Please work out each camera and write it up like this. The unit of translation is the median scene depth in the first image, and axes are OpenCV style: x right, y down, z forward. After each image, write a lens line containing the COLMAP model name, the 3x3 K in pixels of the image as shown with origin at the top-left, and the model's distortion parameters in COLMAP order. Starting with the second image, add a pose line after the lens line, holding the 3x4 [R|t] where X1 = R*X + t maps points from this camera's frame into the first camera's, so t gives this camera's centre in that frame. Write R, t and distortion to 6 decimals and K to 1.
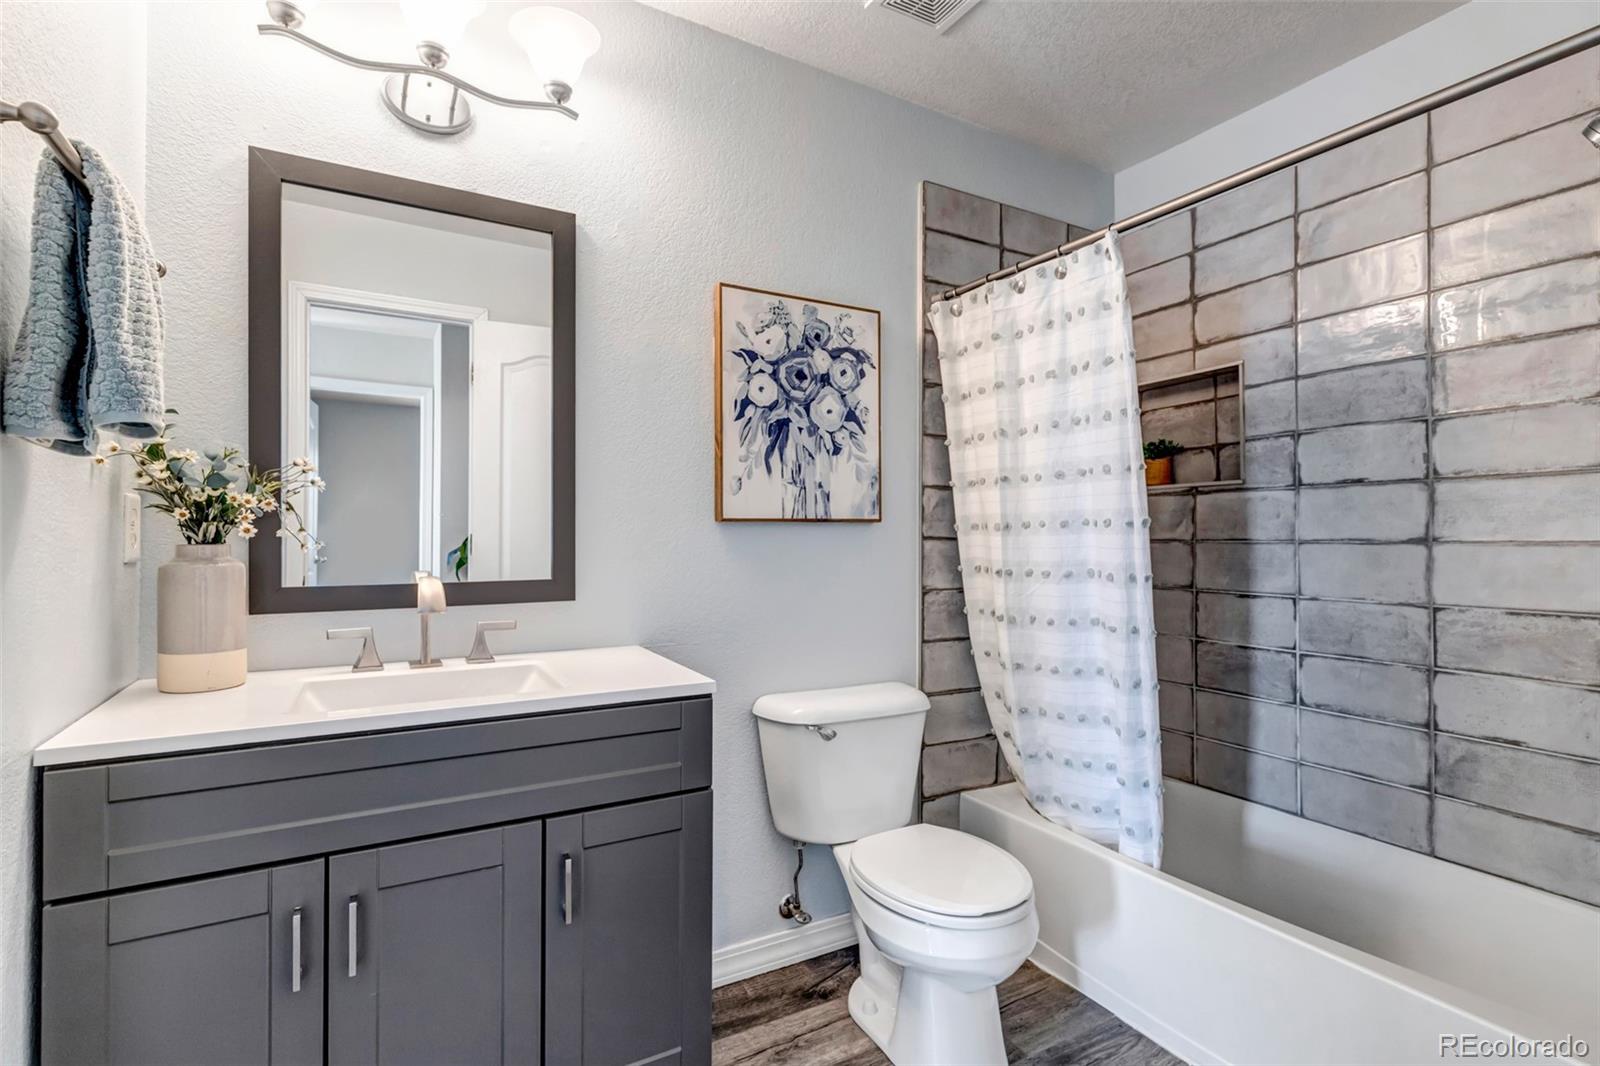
lens RADIAL K [[734.9, 0, 786.5], [0, 734.9, 534.2], [0, 0, 1]] dist [0.004698, -0.000607]
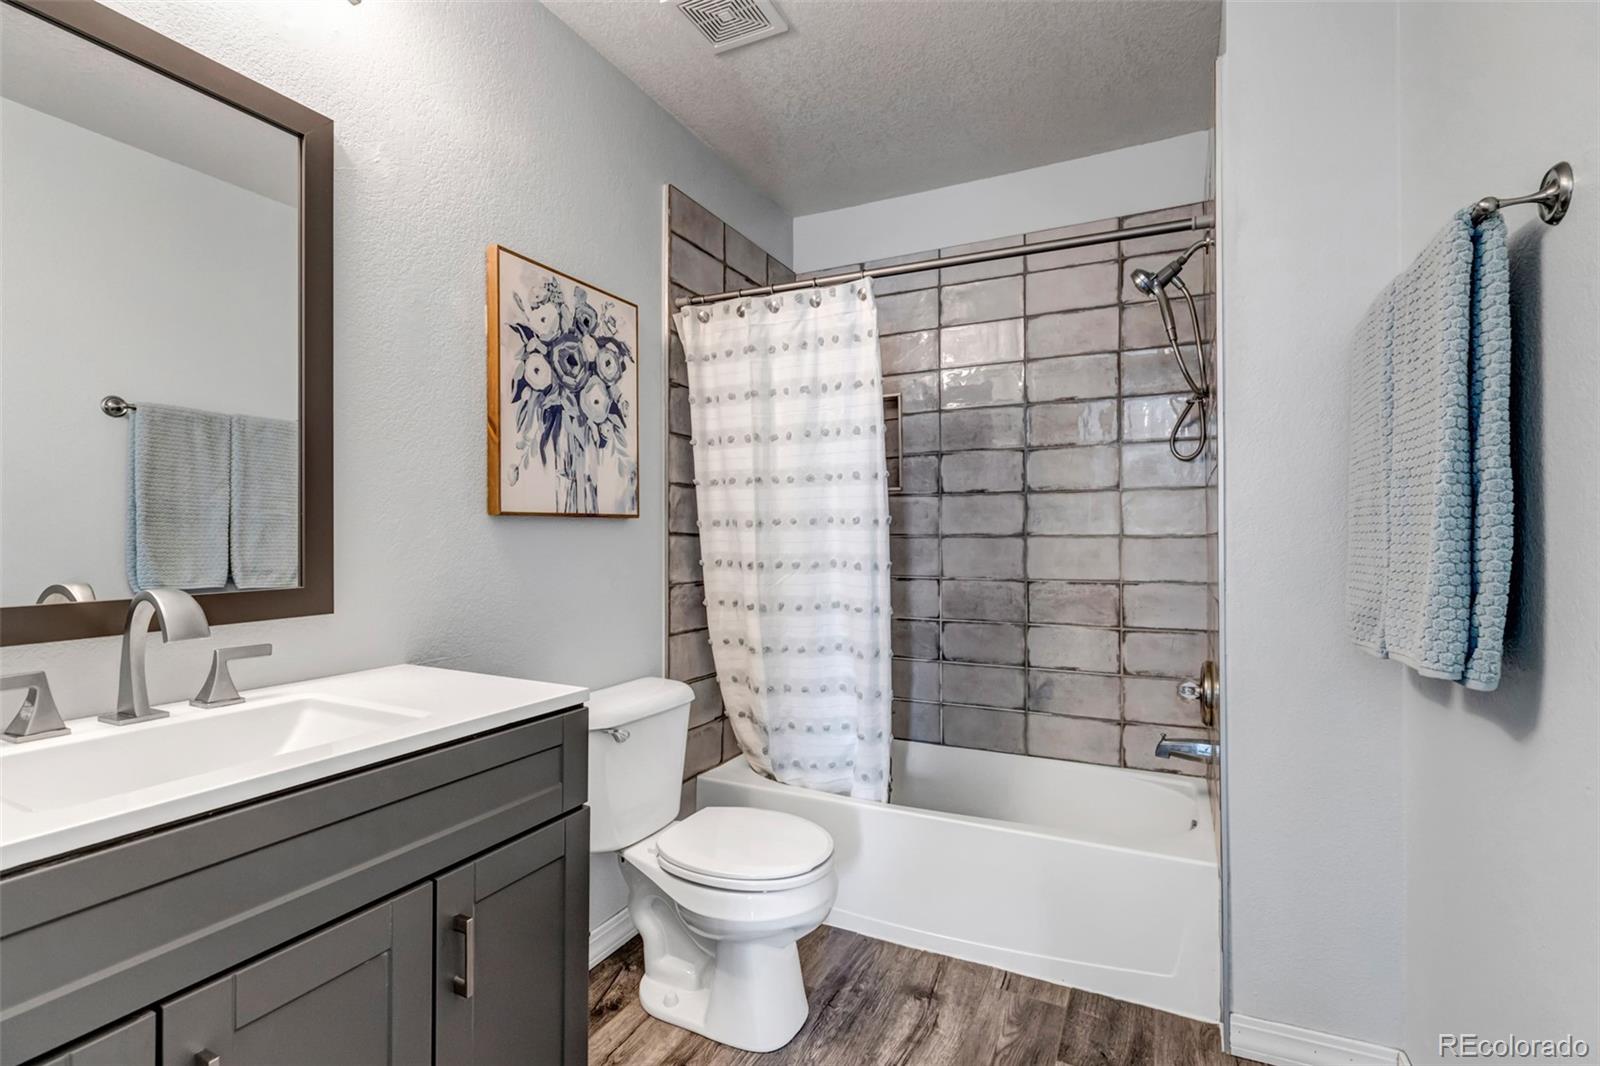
lens RADIAL K [[734.9, 0, 787.4], [0, 734.9, 532.8], [0, 0, 1]] dist [0.004698, -0.000607]
pose [[0.830920, -0.000708, 0.556391, -0.290651], [-0.000277, 0.999999, 0.001685, 0.002352], [-0.556392, -0.001554, 0.830919, 0.069150]]
